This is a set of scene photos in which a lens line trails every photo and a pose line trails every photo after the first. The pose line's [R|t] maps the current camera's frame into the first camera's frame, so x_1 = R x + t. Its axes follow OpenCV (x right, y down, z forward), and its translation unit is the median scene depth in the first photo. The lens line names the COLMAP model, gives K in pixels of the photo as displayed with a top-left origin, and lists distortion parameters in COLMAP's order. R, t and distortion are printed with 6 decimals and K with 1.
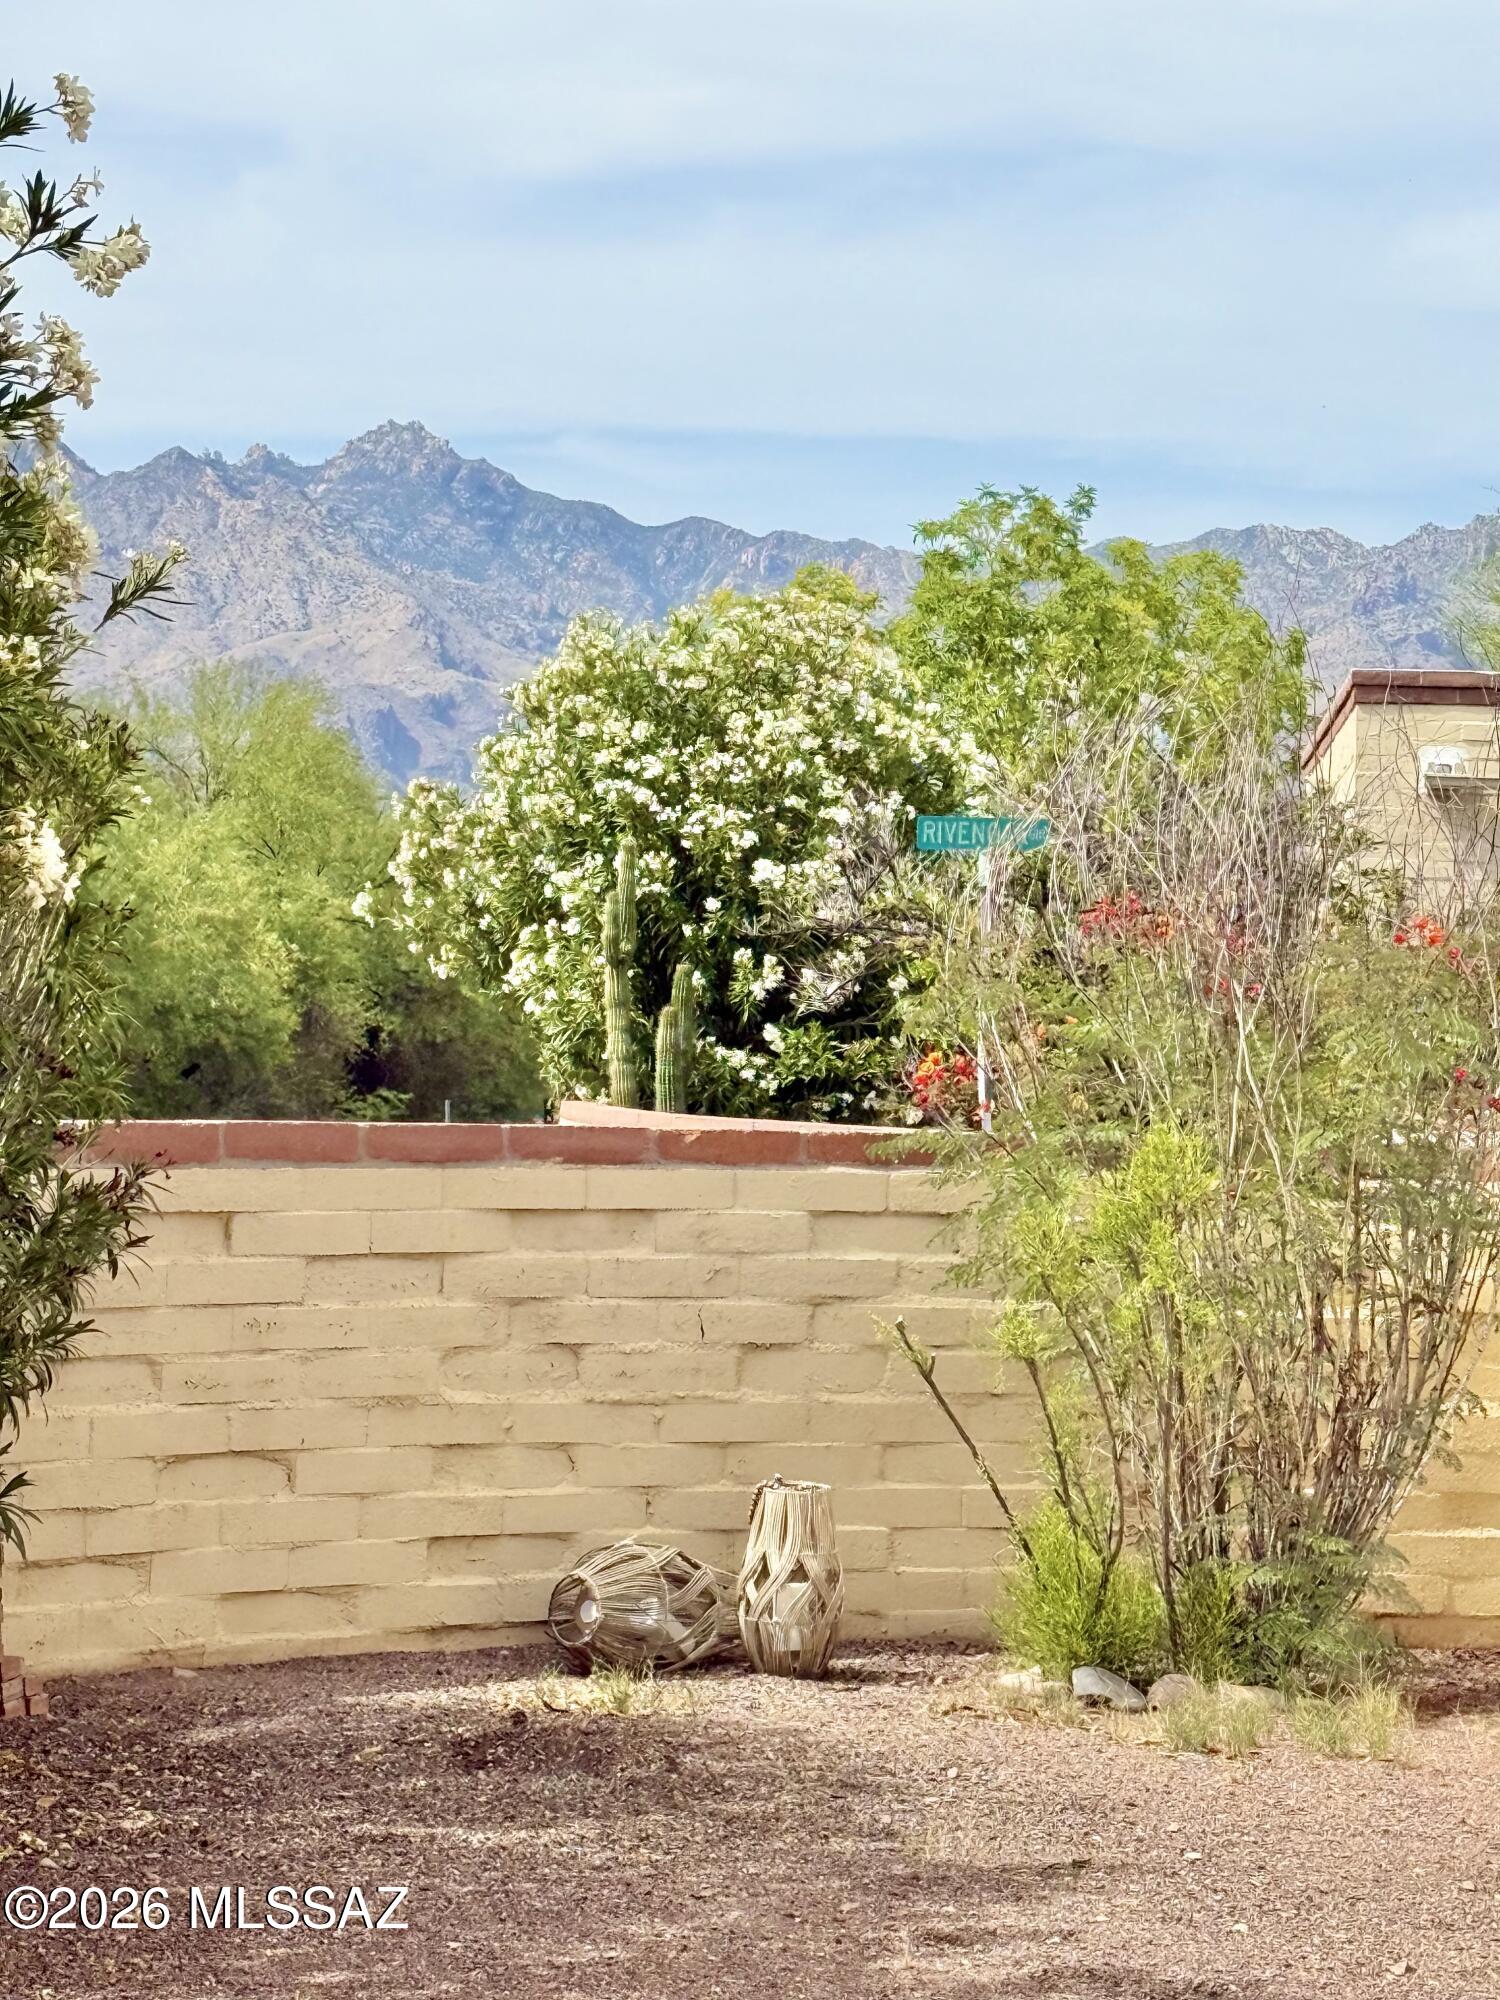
lens RADIAL K [[5408.5, 0, 748.1], [0, 5408.5, 999.3], [0, 0, 1]] dist [0.024192, 0.000000]
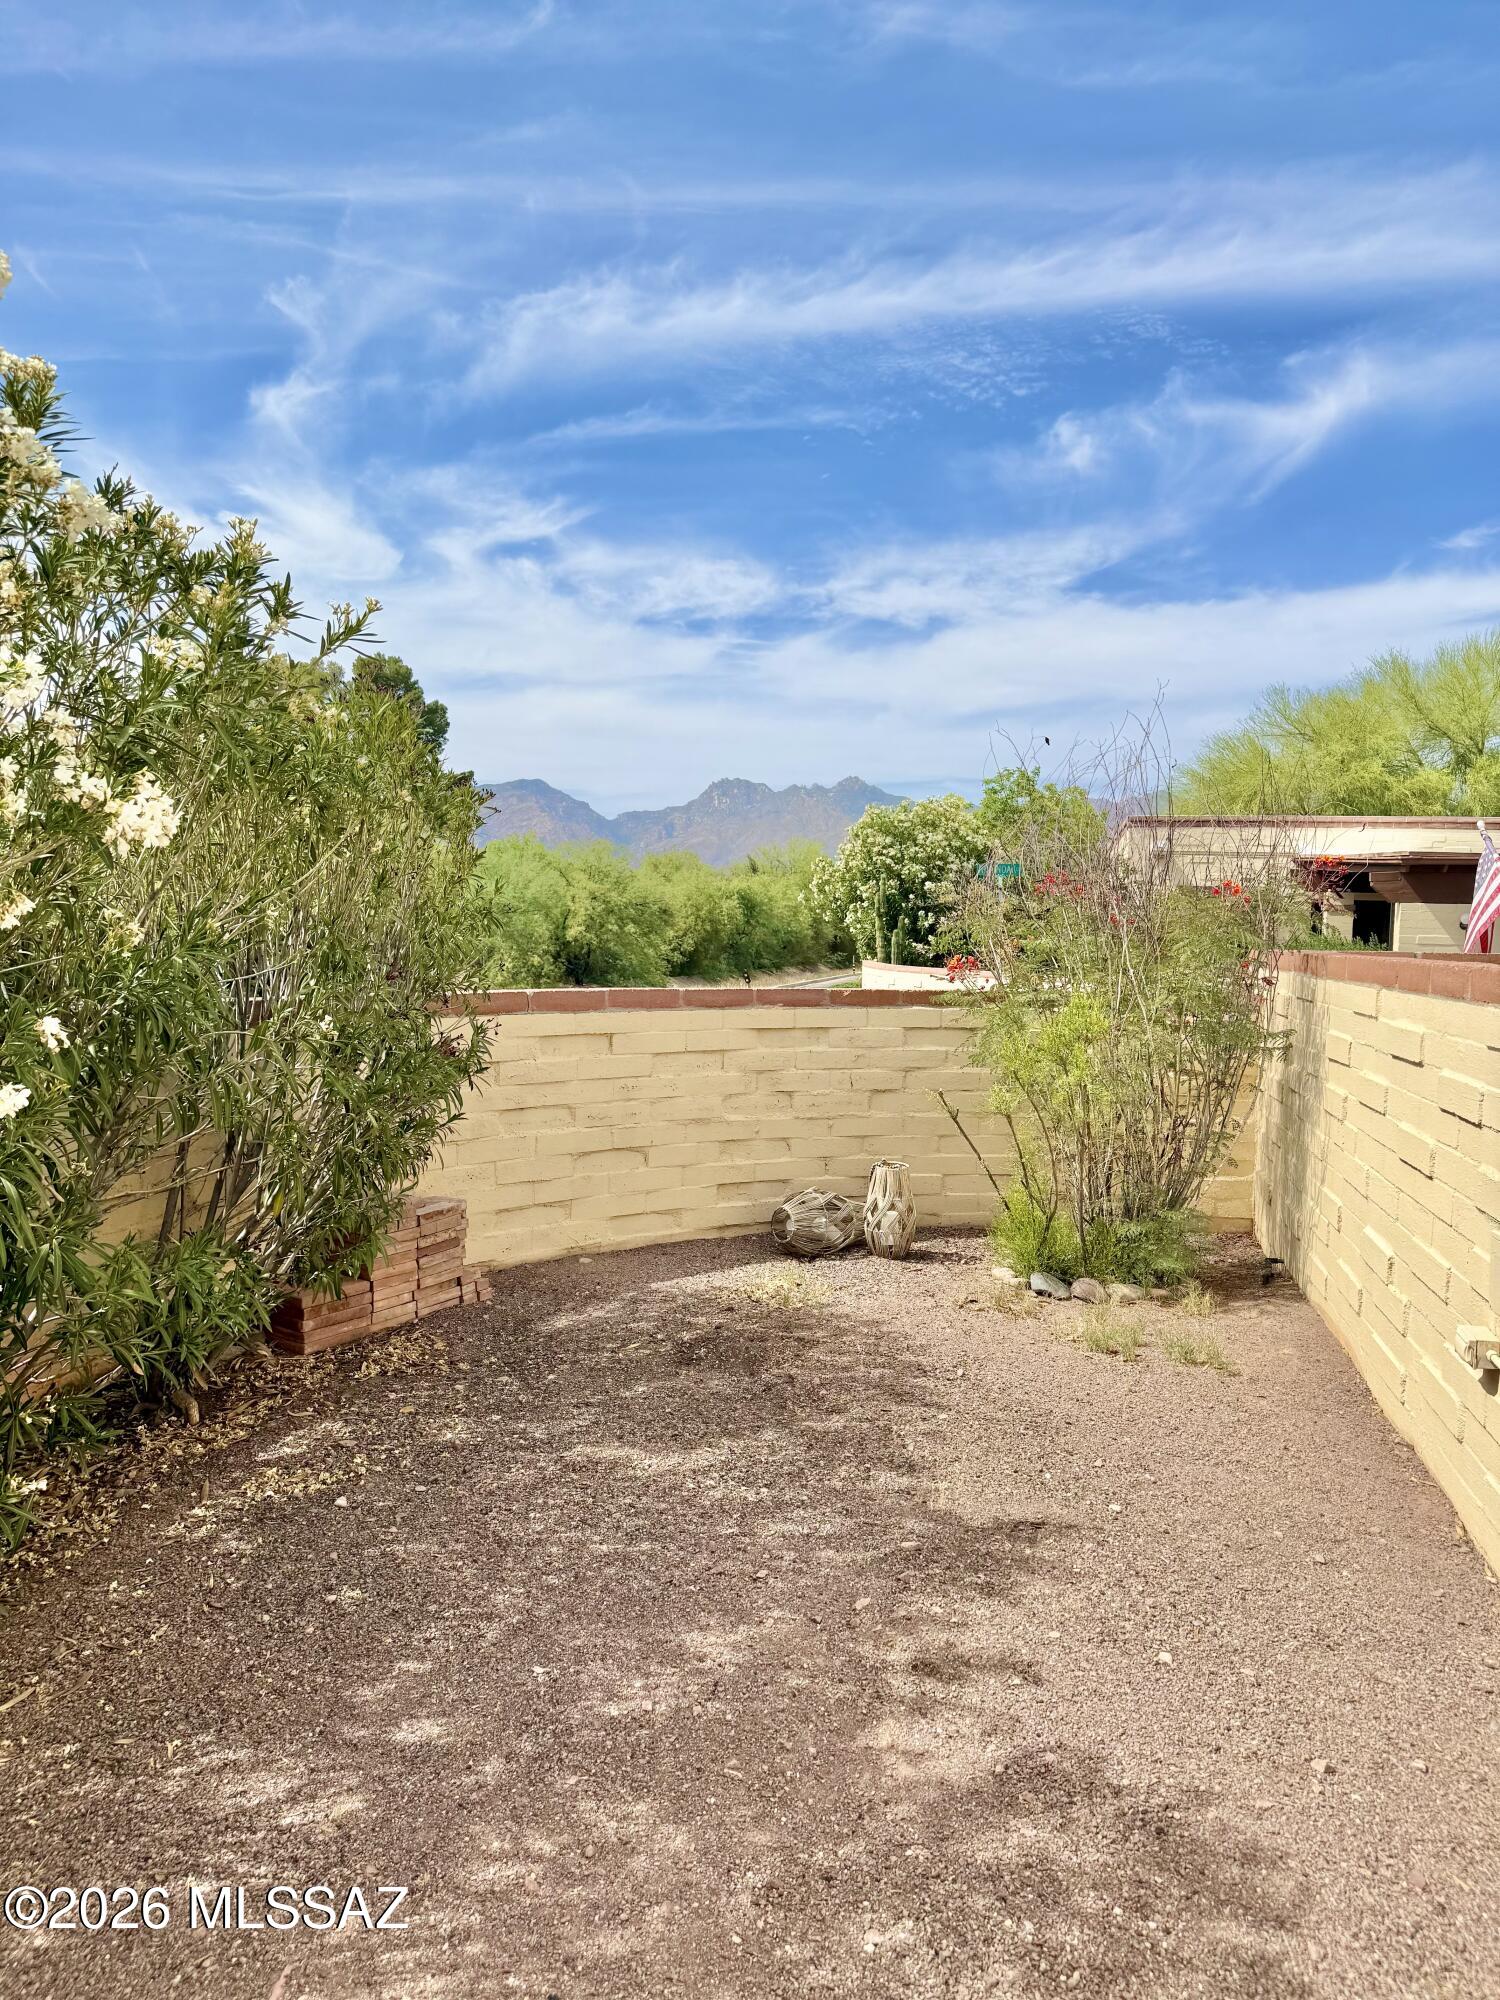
lens RADIAL K [[1391.9, 0, 732.7], [0, 1391.9, 1009.0], [0, 0, 1]] dist [0.123382, 0.000561]
pose [[0.988799, 0.002366, -0.149234, 0.027474], [0.006345, 0.998304, 0.057866, -0.000243], [0.149117, -0.058165, 0.987107, 0.460643]]
